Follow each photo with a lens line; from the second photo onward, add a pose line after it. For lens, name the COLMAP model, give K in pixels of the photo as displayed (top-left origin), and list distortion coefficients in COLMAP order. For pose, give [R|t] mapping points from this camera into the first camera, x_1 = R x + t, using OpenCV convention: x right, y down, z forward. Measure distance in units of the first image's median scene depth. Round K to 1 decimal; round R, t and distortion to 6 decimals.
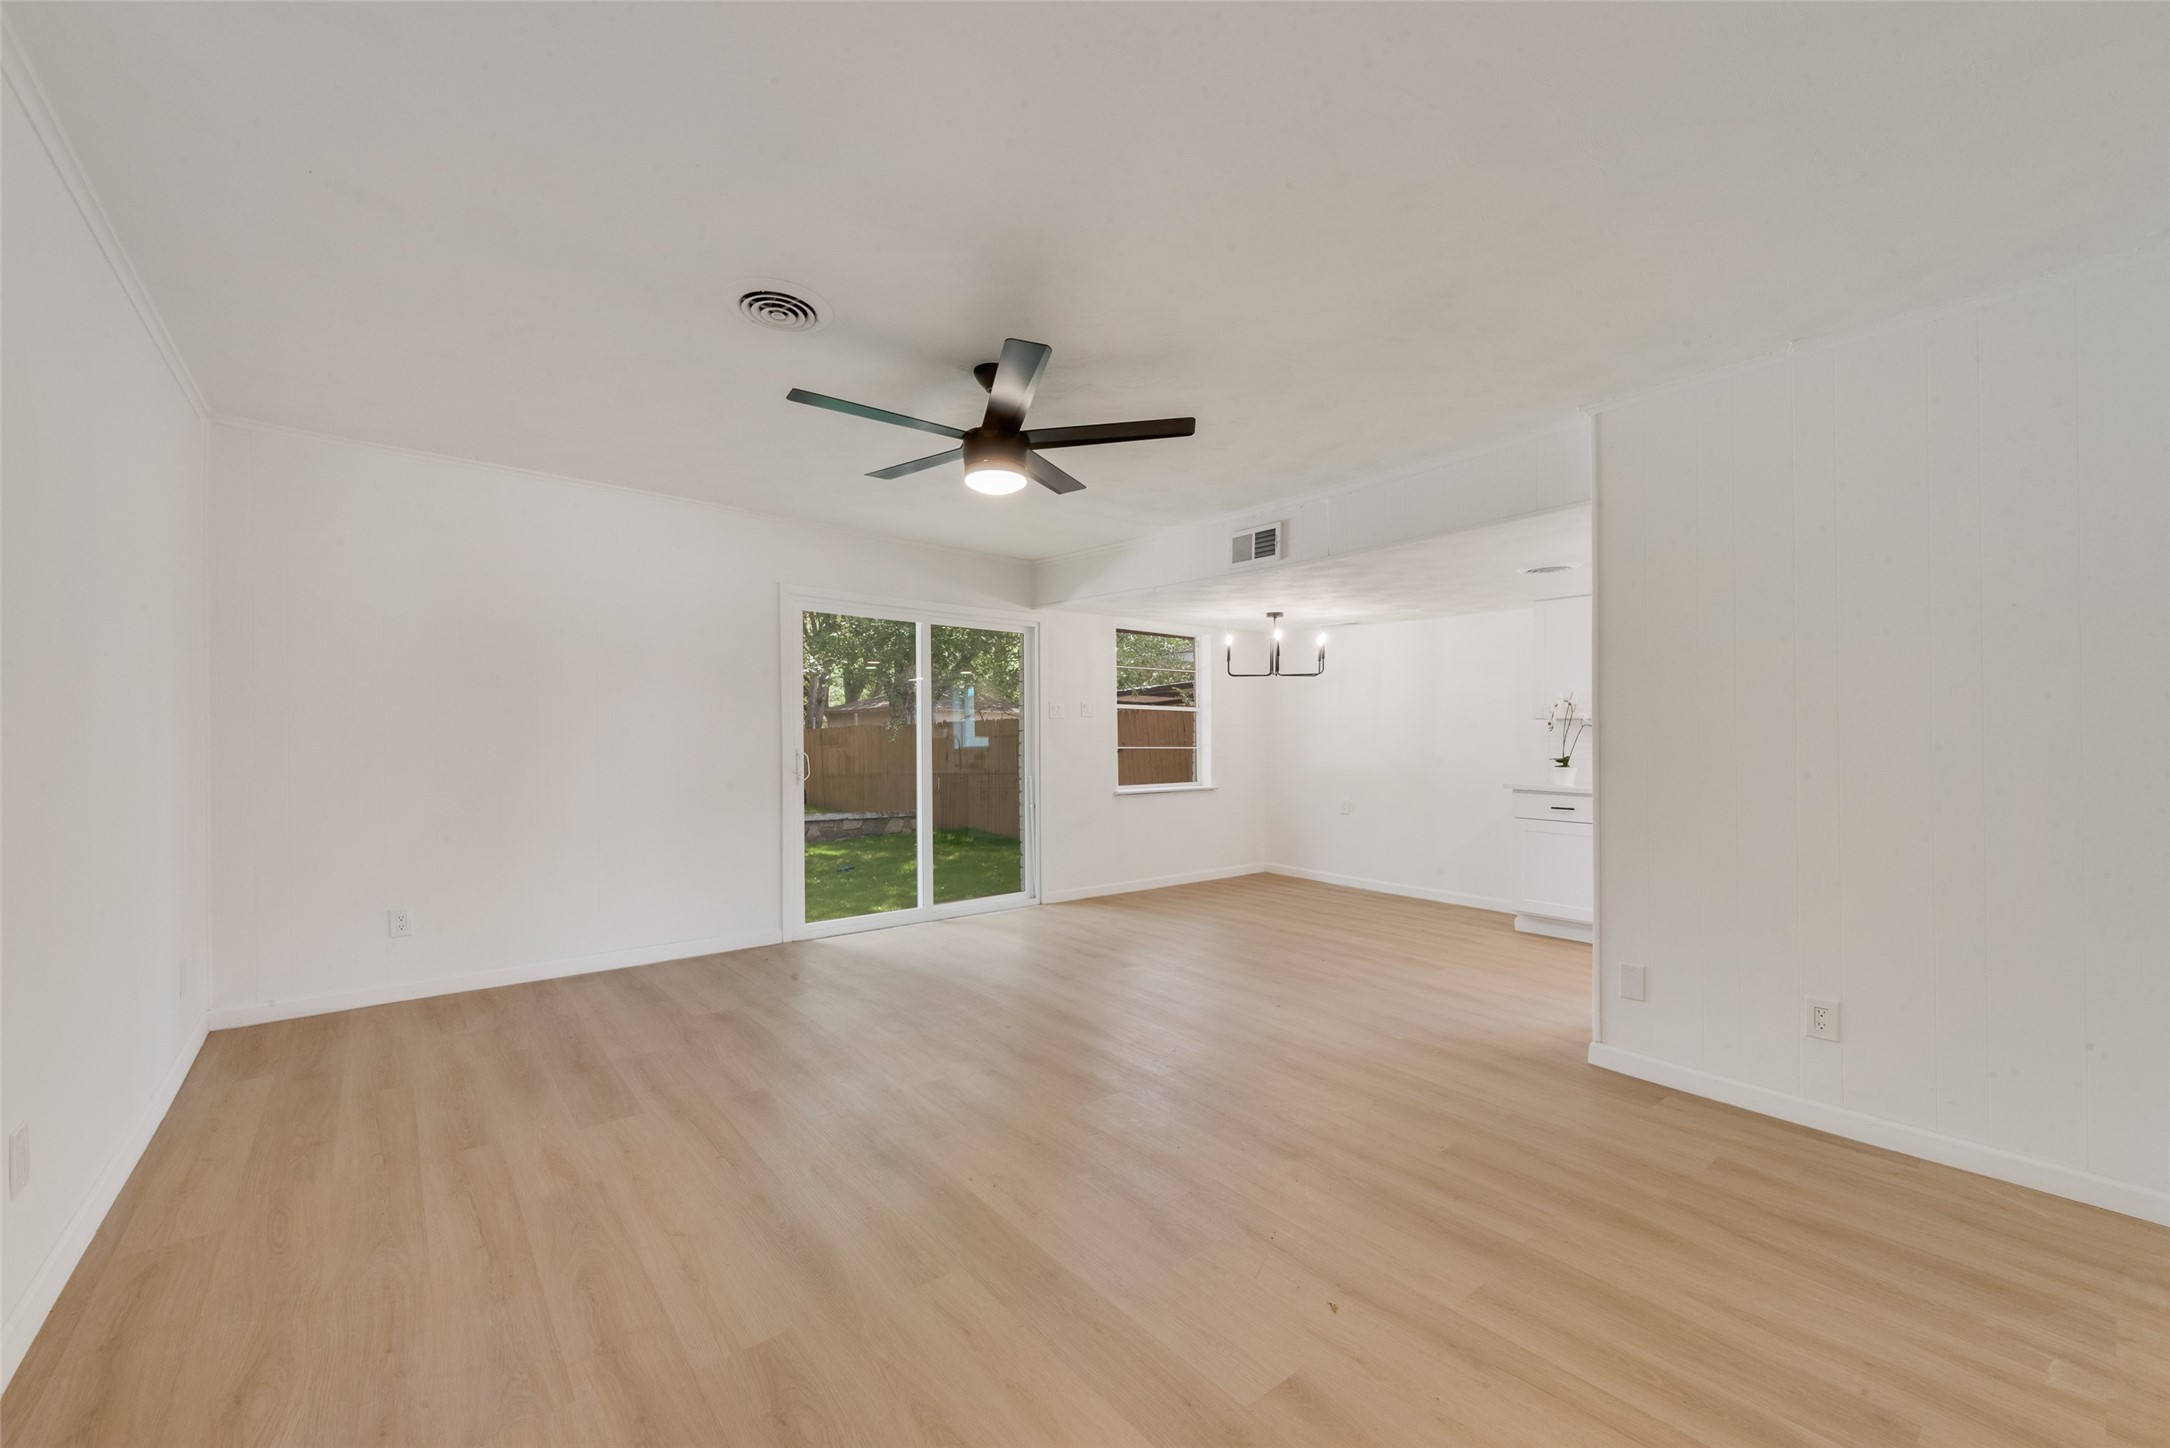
lens RADIAL K [[843.0, 0, 1078.0], [0, 843.0, 744.6], [0, 0, 1]] dist [0.014210, -0.000018]
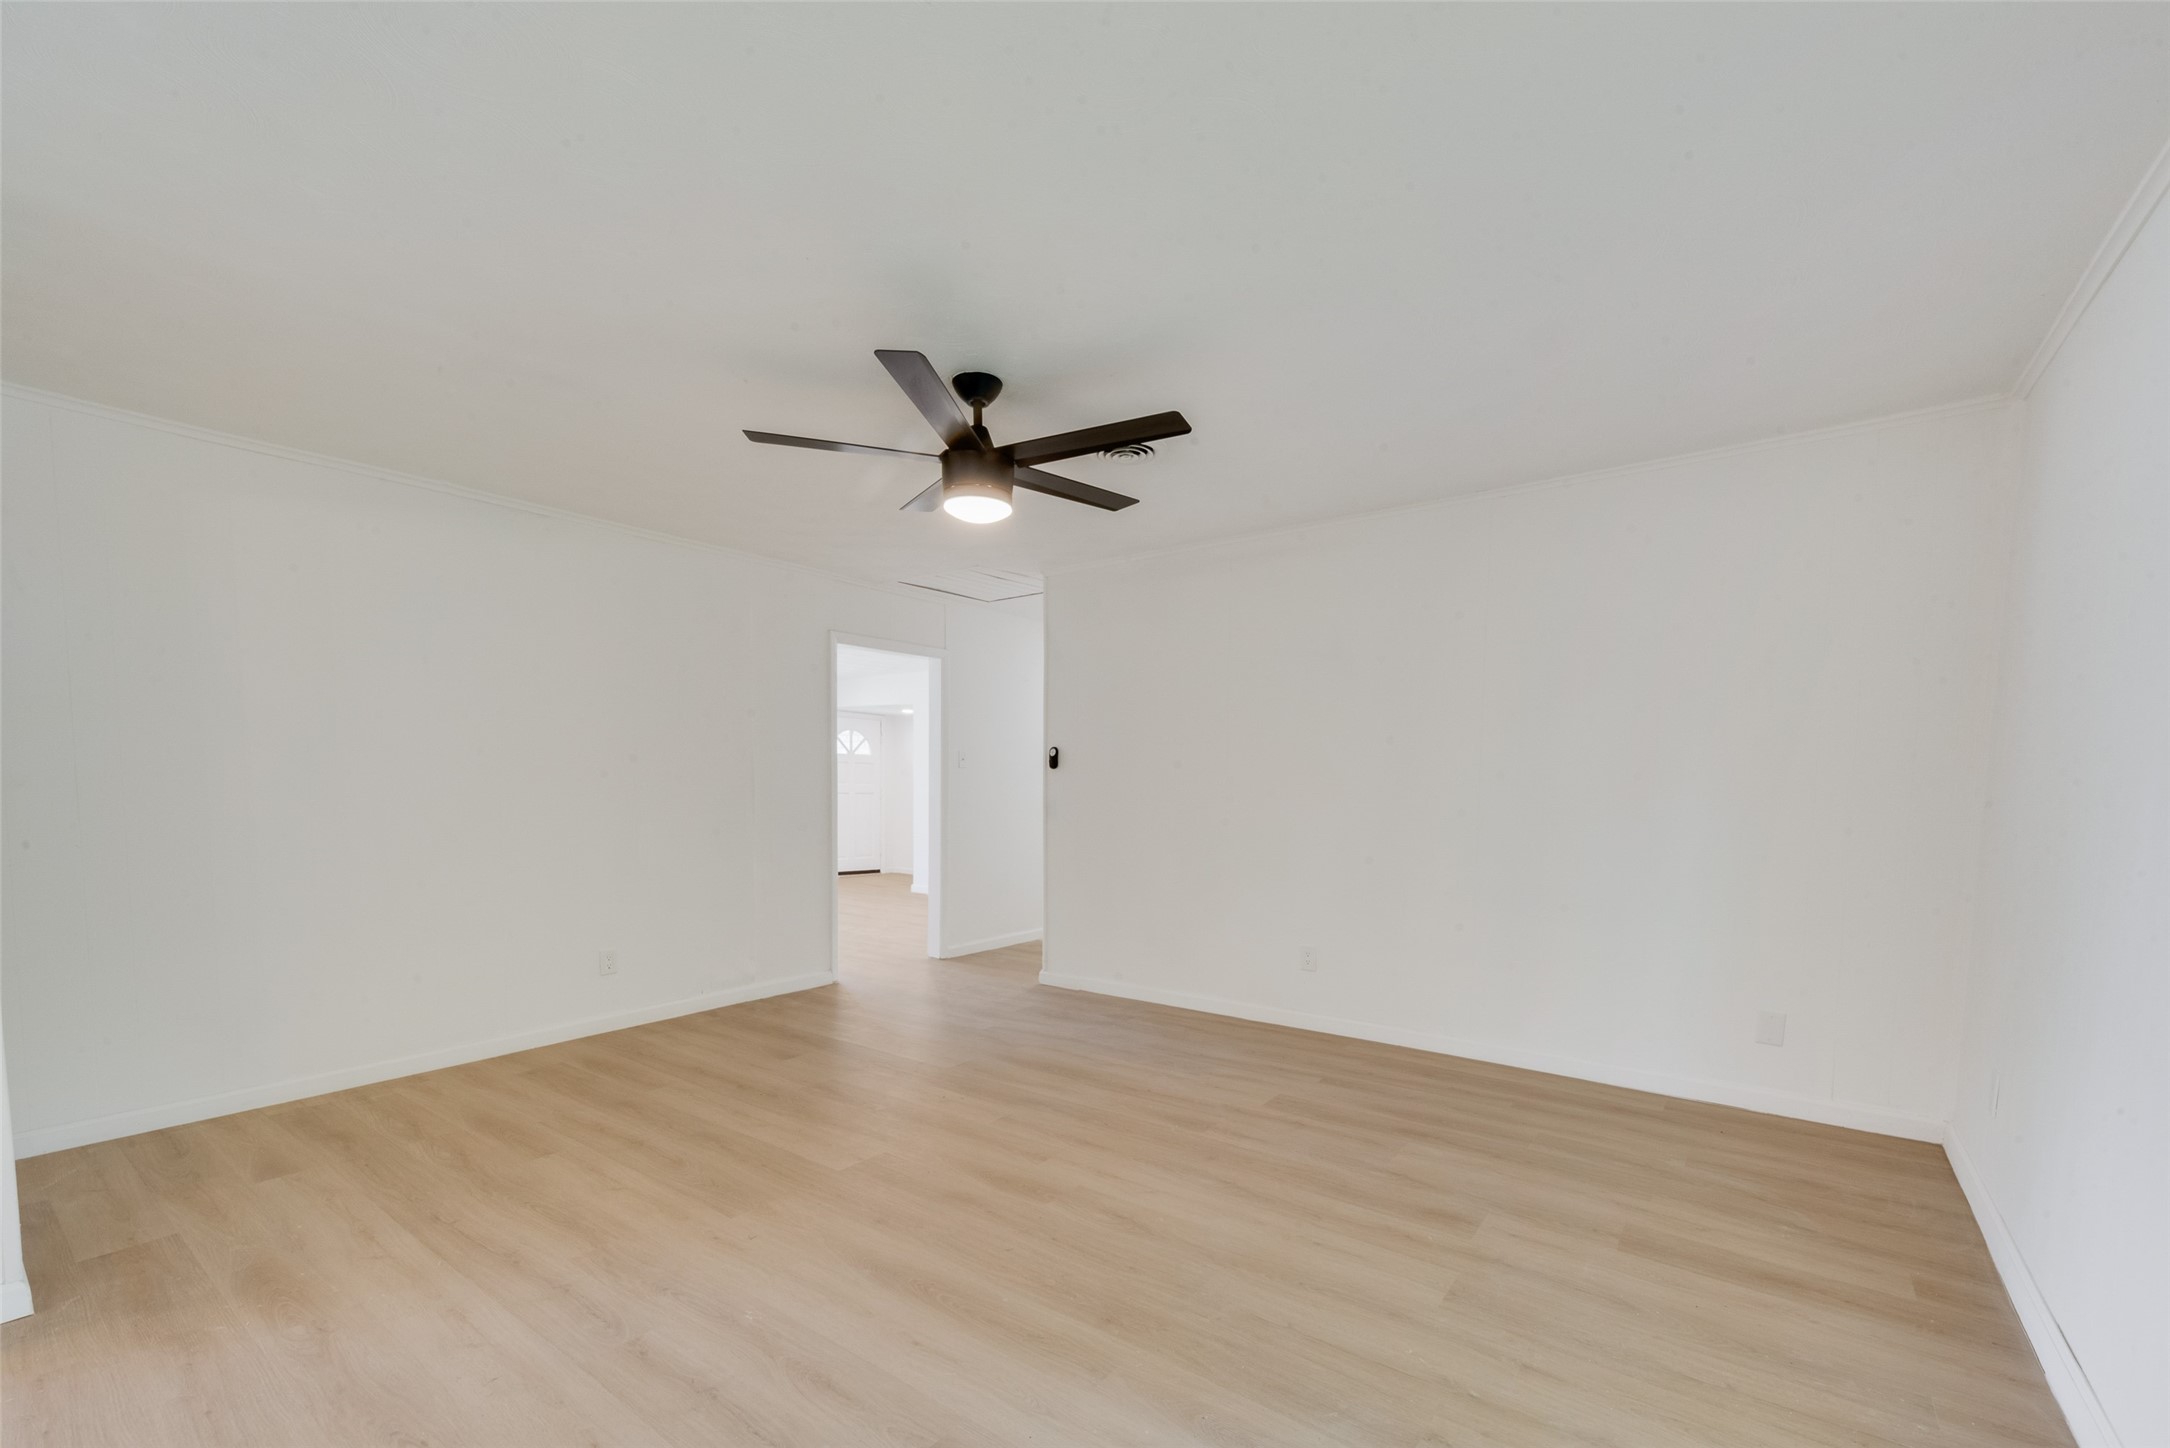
lens RADIAL K [[905.0, 0, 1091.0], [0, 905.0, 852.4], [0, 0, 1]] dist [0.014582, -0.000032]
pose [[-0.970516, 0.008345, -0.240892, 0.013910], [-0.009990, 0.997149, 0.074791, -0.008865], [0.240829, 0.074993, -0.967666, 1.300378]]
